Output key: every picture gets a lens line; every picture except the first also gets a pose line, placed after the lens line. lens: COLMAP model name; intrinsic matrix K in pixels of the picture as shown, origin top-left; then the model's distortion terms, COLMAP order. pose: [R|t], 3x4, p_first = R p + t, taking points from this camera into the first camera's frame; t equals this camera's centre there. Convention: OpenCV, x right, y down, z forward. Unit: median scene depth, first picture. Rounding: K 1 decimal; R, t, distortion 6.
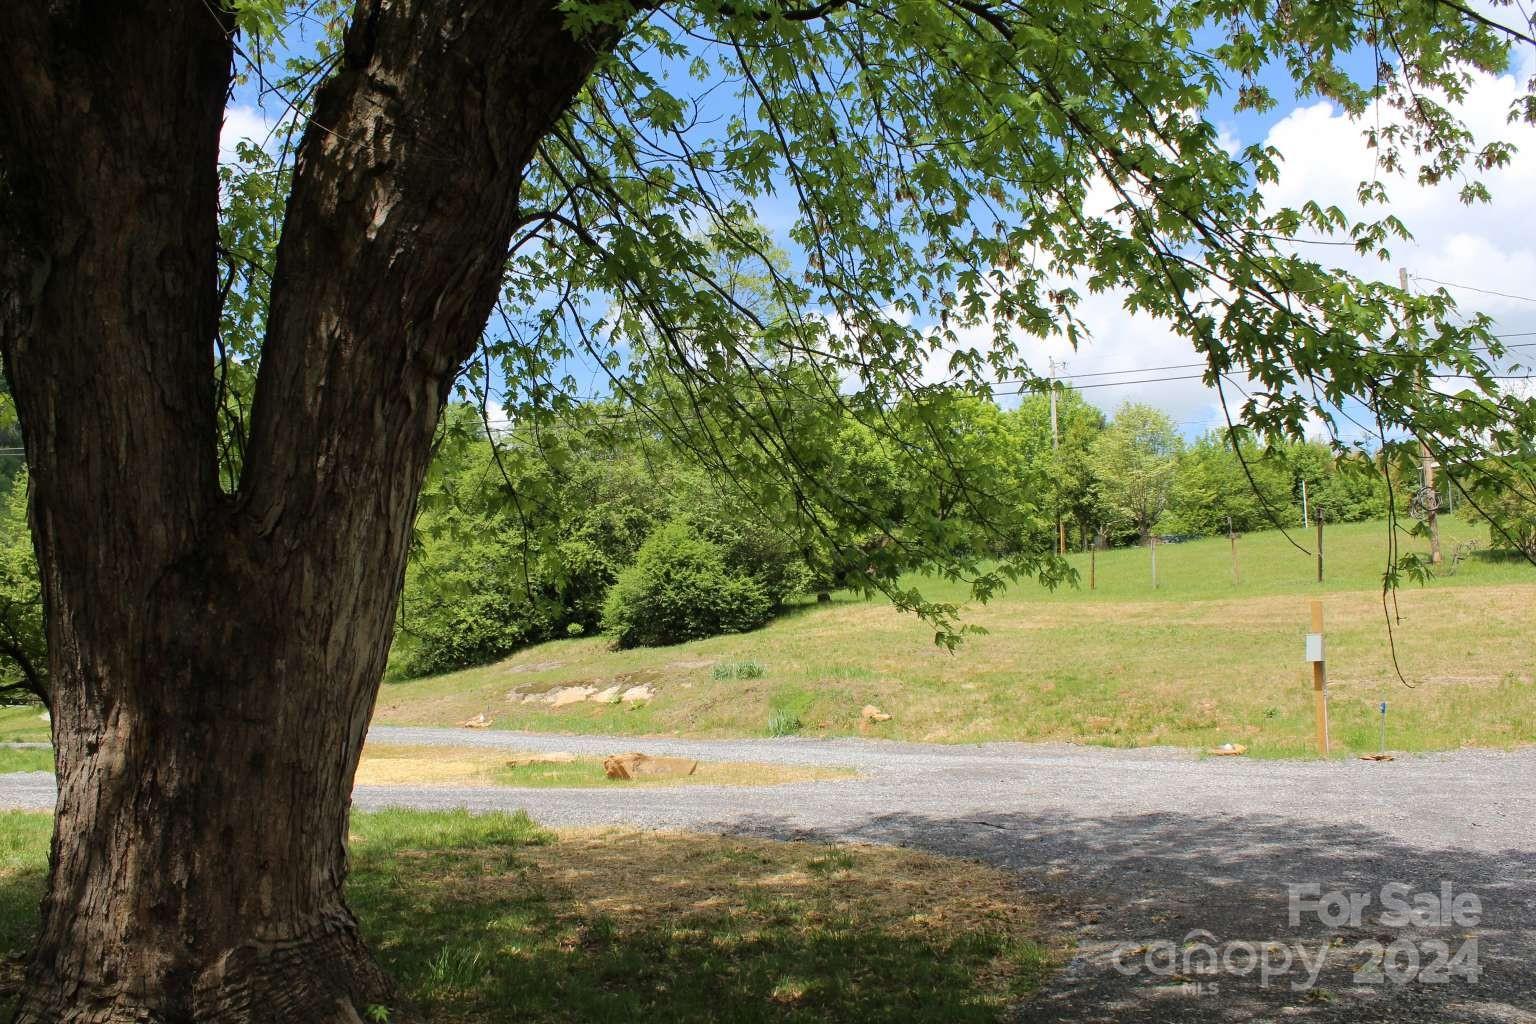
lens RADIAL K [[1285.1, 0, 752.9], [0, 1285.1, 511.5], [0, 0, 1]] dist [-0.172484, 0.153858]
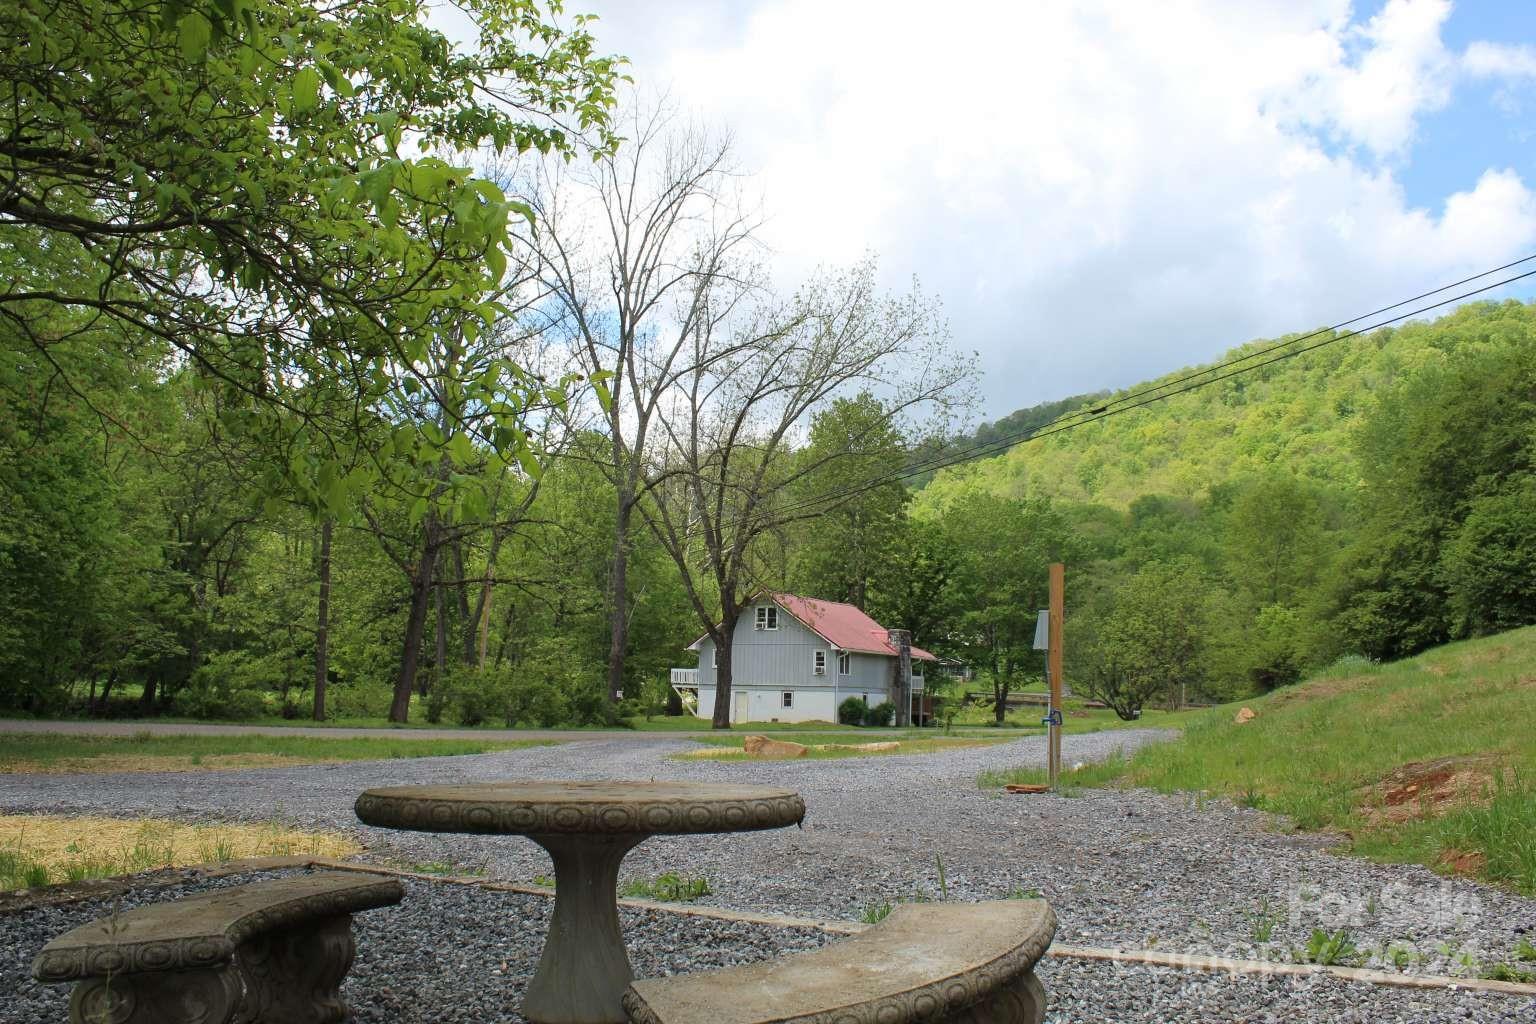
lens RADIAL K [[1285.1, 0, 752.9], [0, 1285.1, 511.5], [0, 0, 1]] dist [-0.172484, 0.153858]
pose [[0.424672, -0.115595, -0.897937, 0.447359], [0.103699, 0.991498, -0.078596, 0.035281], [0.899389, -0.059738, 0.433049, 0.238703]]
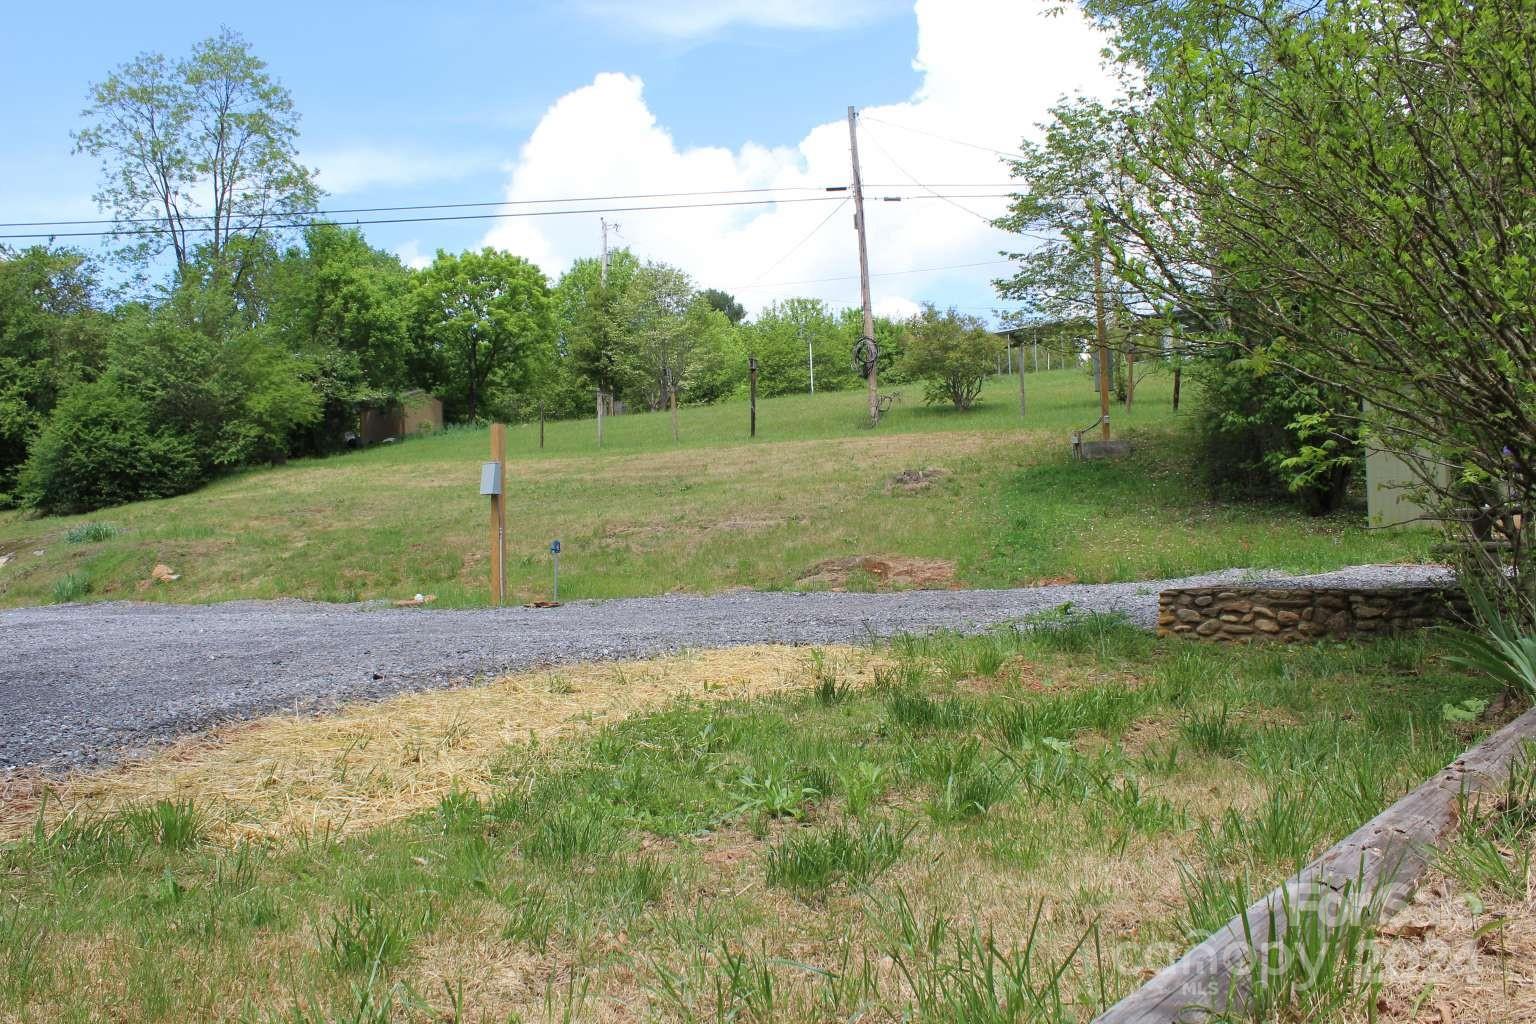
lens RADIAL K [[1285.1, 0, 752.9], [0, 1285.1, 511.5], [0, 0, 1]] dist [-0.172484, 0.153858]
pose [[0.970566, -0.011027, 0.240582, 0.180117], [-0.009889, 0.996284, 0.085559, 0.024161], [-0.240631, -0.085420, 0.966851, 0.050311]]
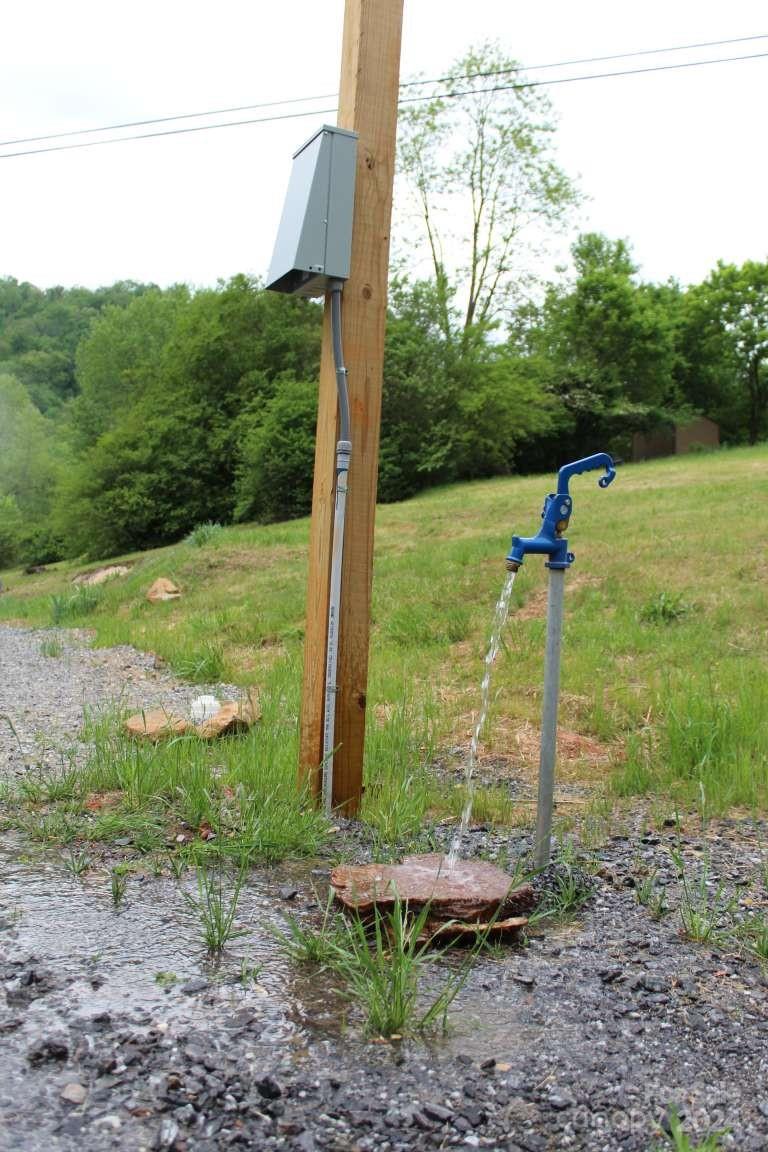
lens RADIAL K [[1069.1, 0, 397.6], [0, 1069.1, 596.1], [0, 0, 1]] dist [-0.127823, -0.001946]
pose [[0.948083, 0.036720, -0.315896, 0.222198], [0.003871, 0.991906, 0.126917, 0.063228], [0.318000, -0.121551, 0.940267, 0.370034]]
